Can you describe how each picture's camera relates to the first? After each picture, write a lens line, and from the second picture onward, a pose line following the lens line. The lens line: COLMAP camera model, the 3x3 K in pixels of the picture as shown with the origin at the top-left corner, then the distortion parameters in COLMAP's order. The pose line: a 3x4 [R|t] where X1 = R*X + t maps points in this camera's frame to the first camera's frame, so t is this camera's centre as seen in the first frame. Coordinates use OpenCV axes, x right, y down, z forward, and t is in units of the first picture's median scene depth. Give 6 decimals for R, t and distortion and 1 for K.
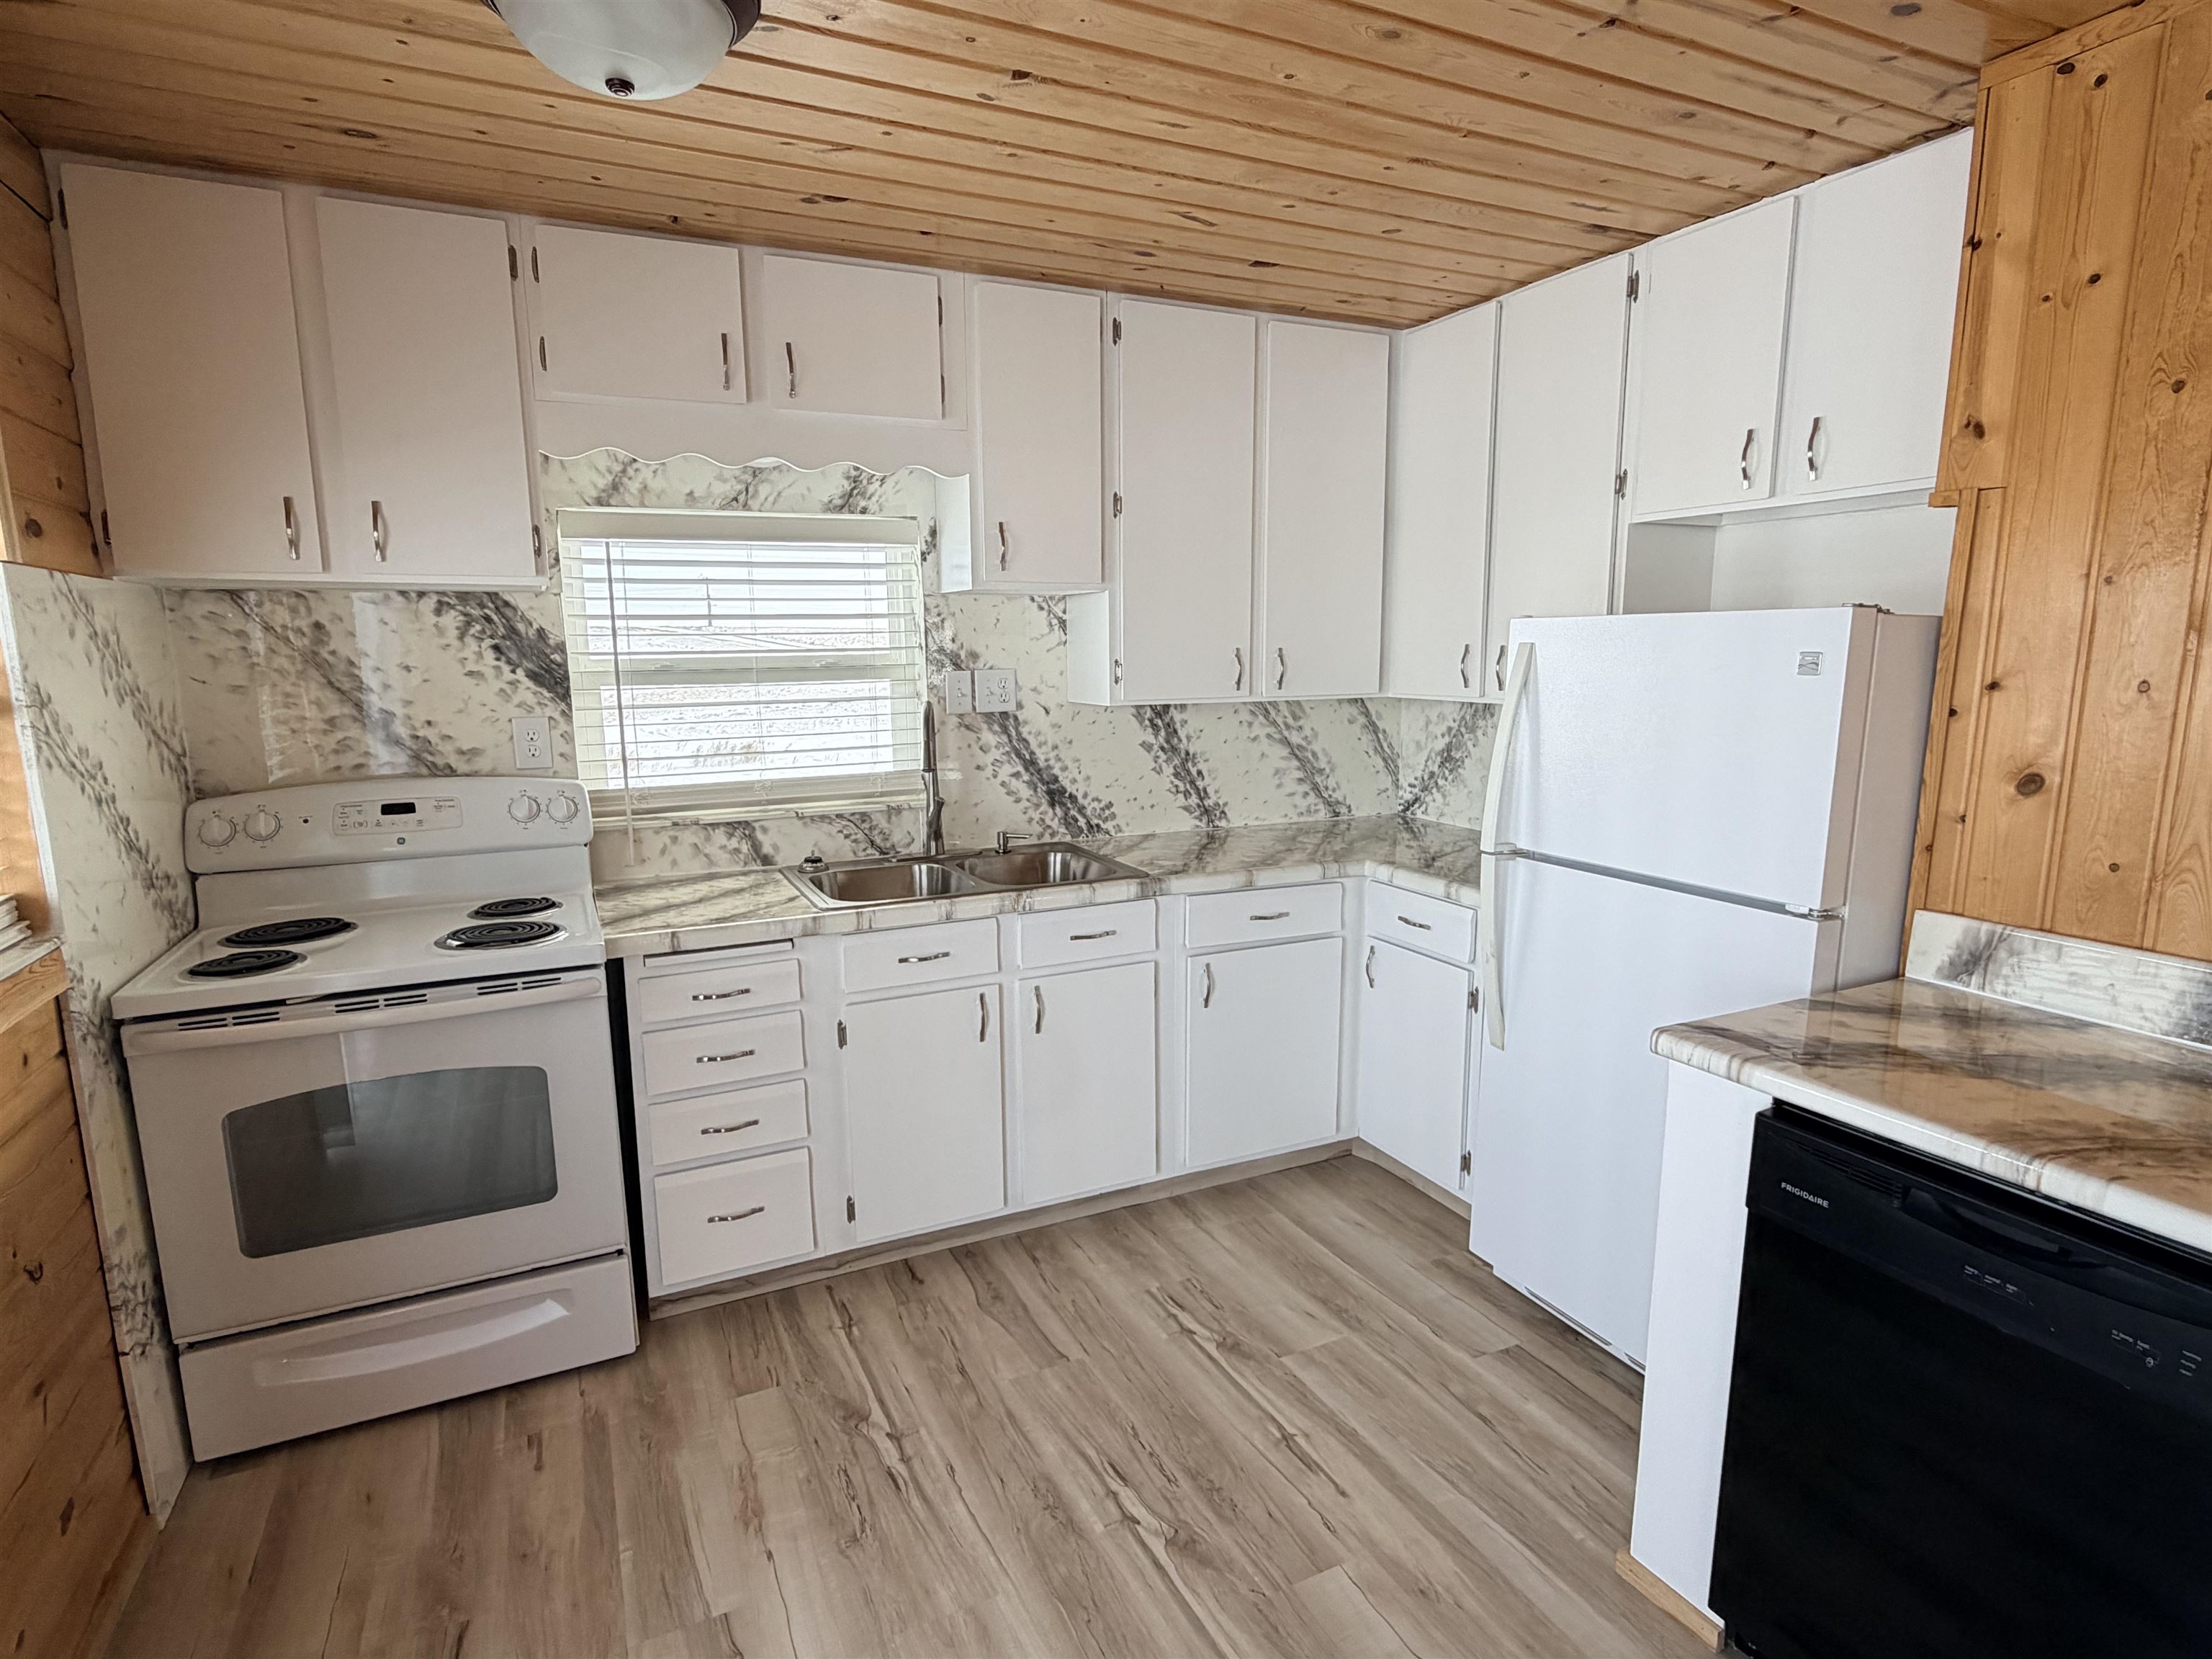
lens RADIAL K [[1148.1, 0, 1094.7], [0, 1148.1, 835.5], [0, 0, 1]] dist [0.002619, -0.001886]
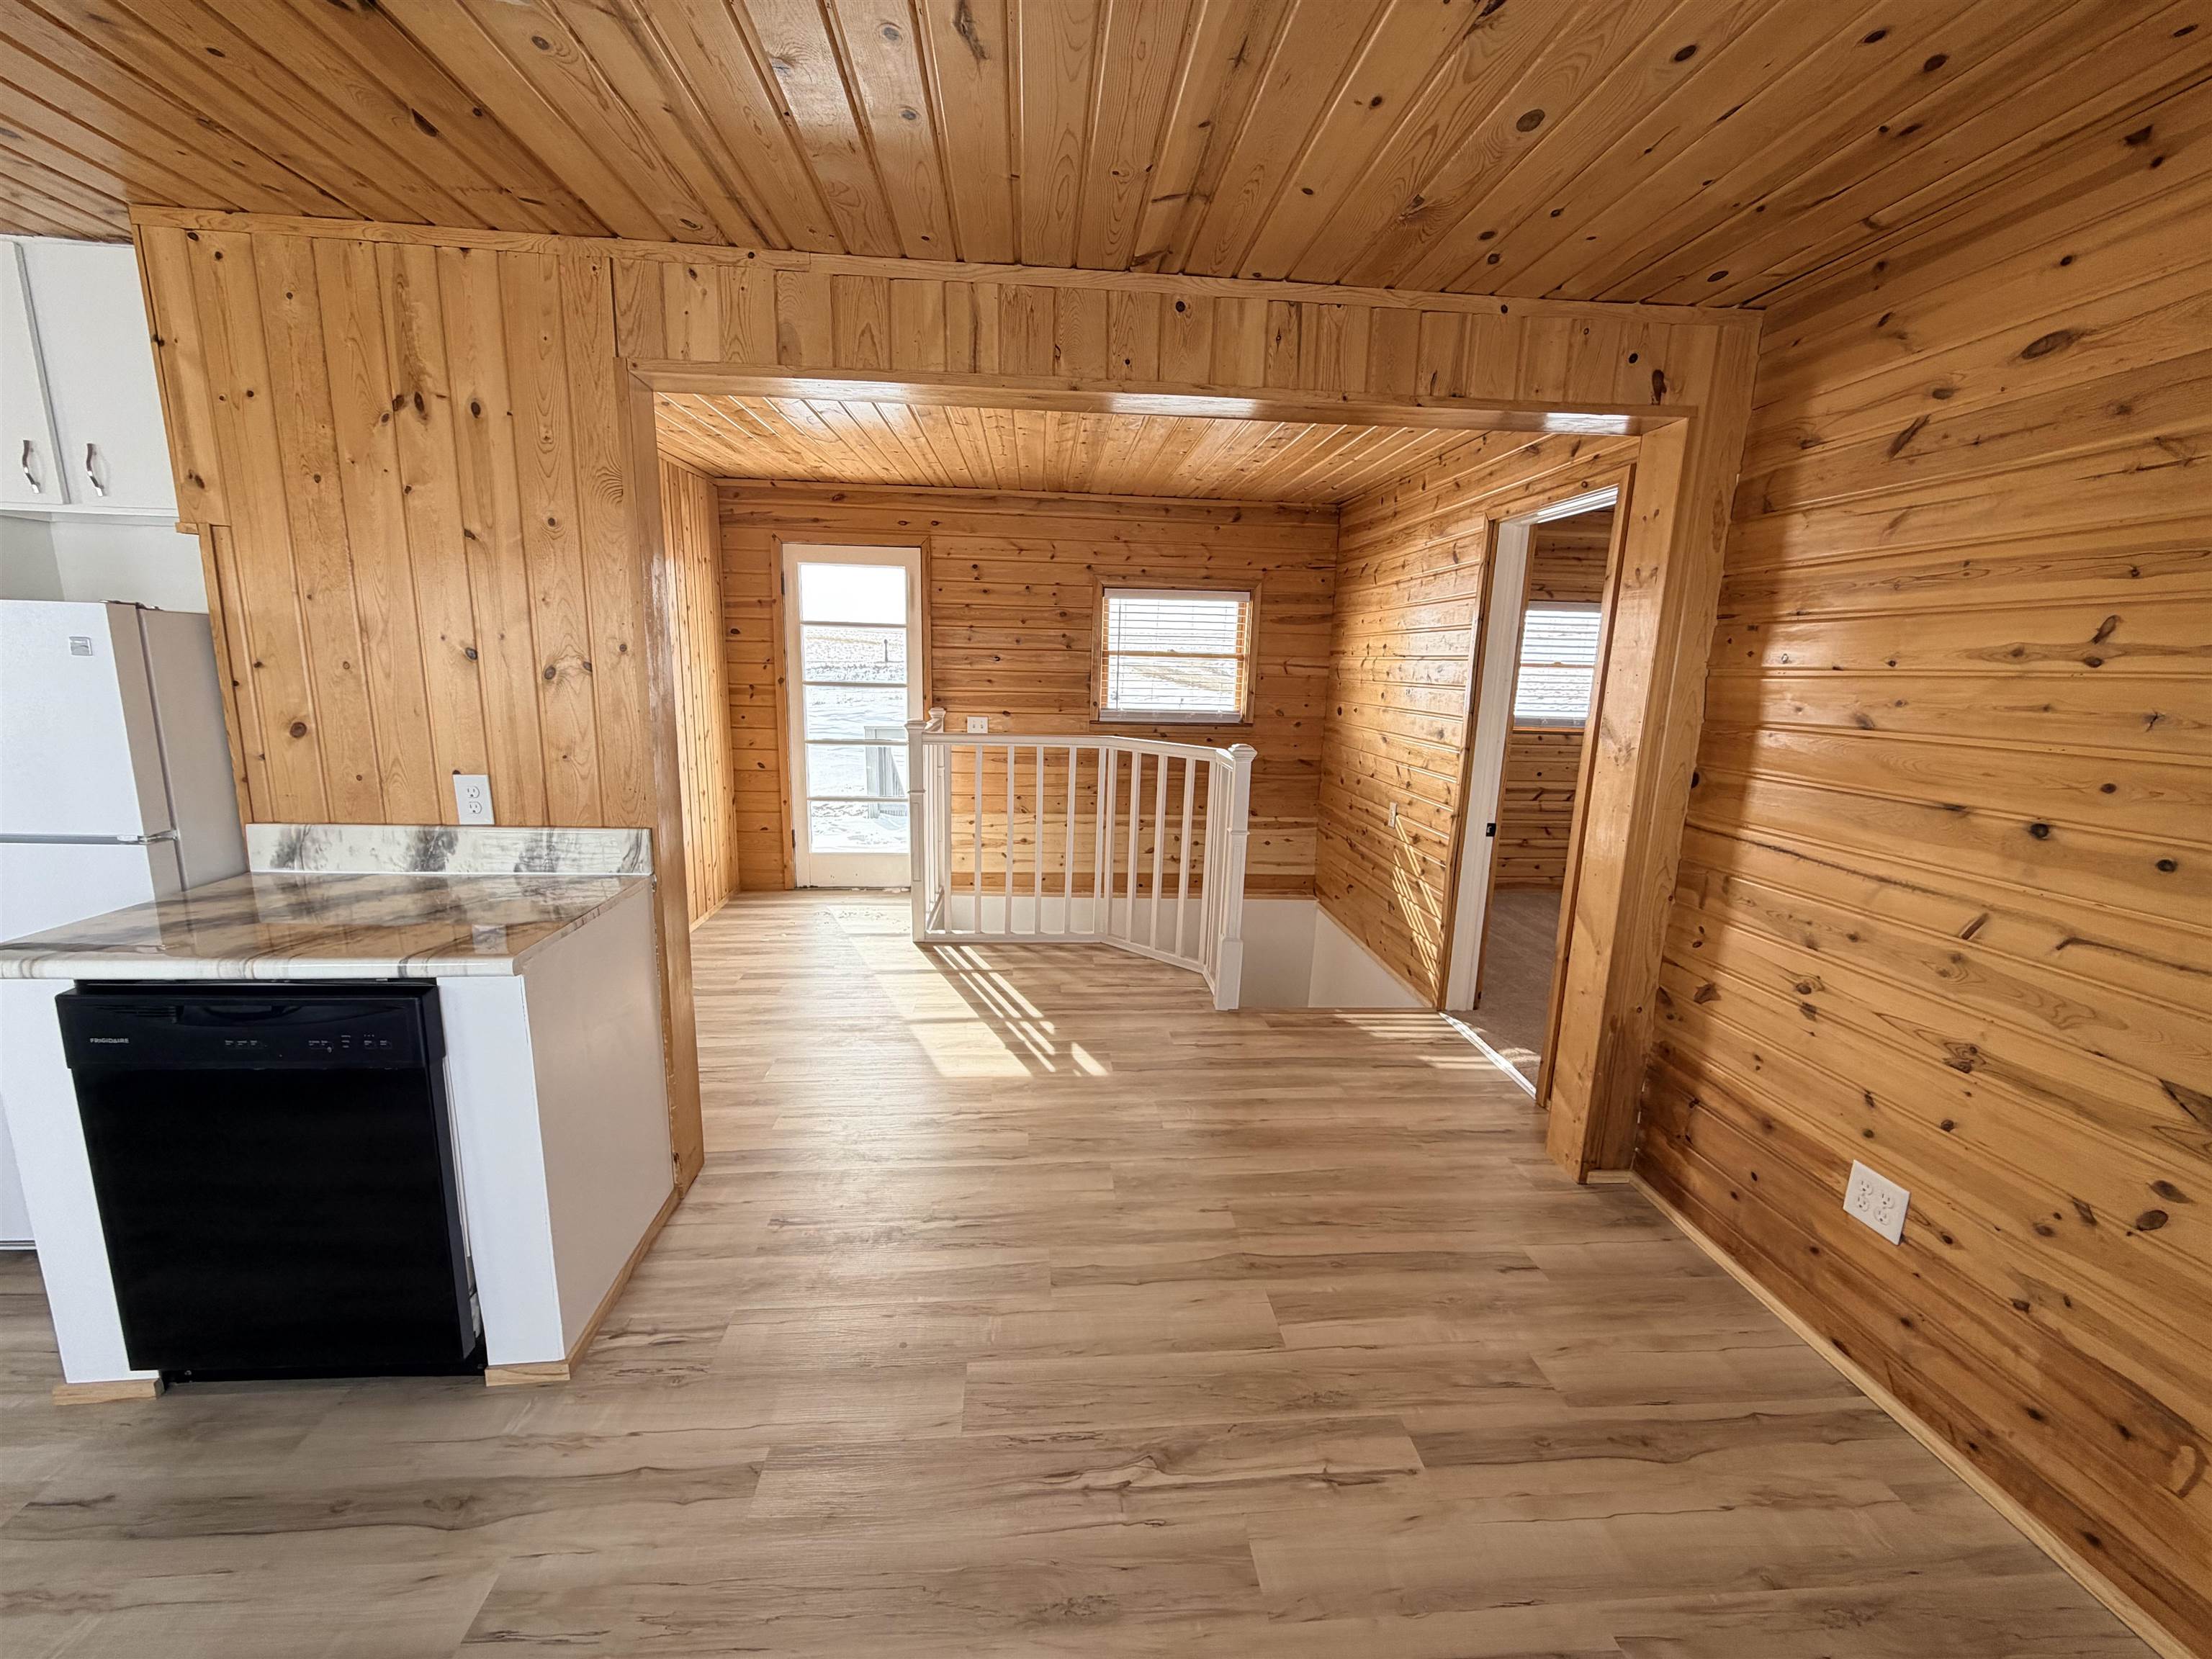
lens RADIAL K [[881.1, 0, 1101.6], [0, 881.1, 830.8], [0, 0, 1]] dist [-0.001203, 0.000155]
pose [[0.354526, -0.167755, 0.919875, 0.067786], [0.117118, 0.983994, 0.134310, 0.038021], [-0.927682, 0.060118, 0.368499, -0.282636]]
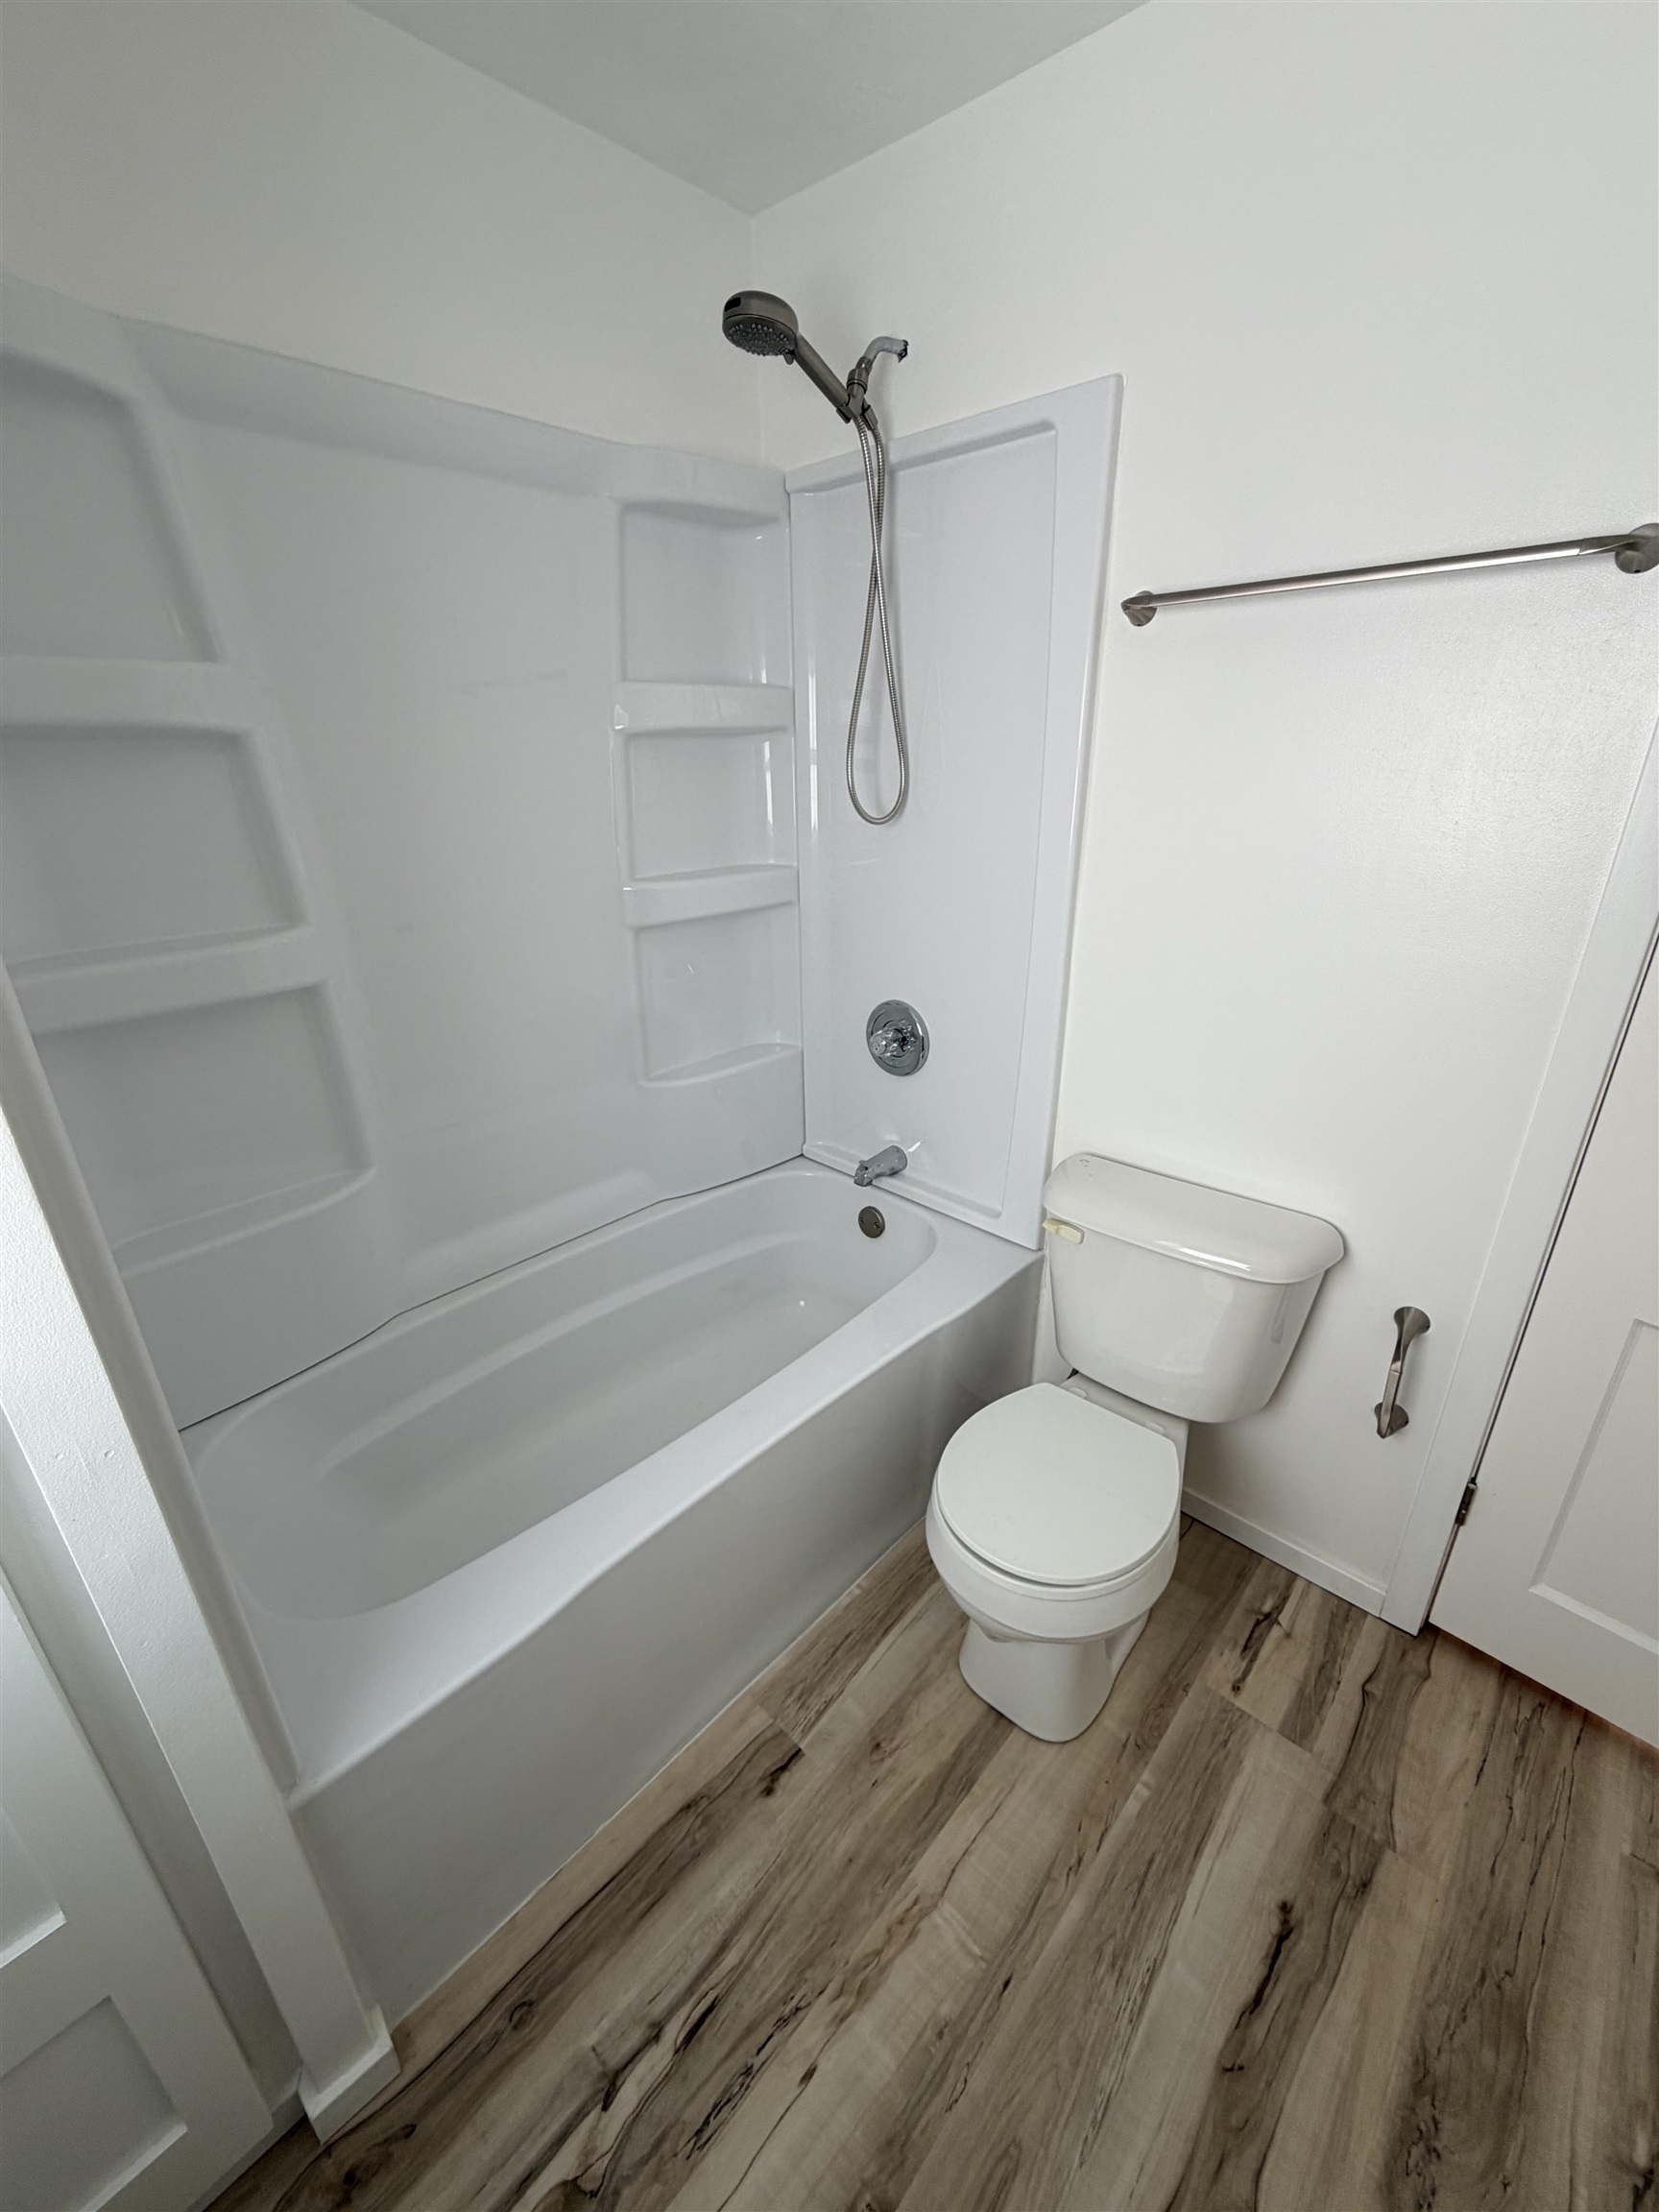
lens RADIAL K [[881.1, 0, 827.2], [0, 881.1, 1100.8], [0, 0, 1]] dist [-0.001203, 0.000155]
pose [[0.361220, 0.350243, -0.864205, 0.799550], [-0.140952, 0.936640, 0.320684, 0.007493], [0.921766, 0.005973, 0.387701, -0.106213]]
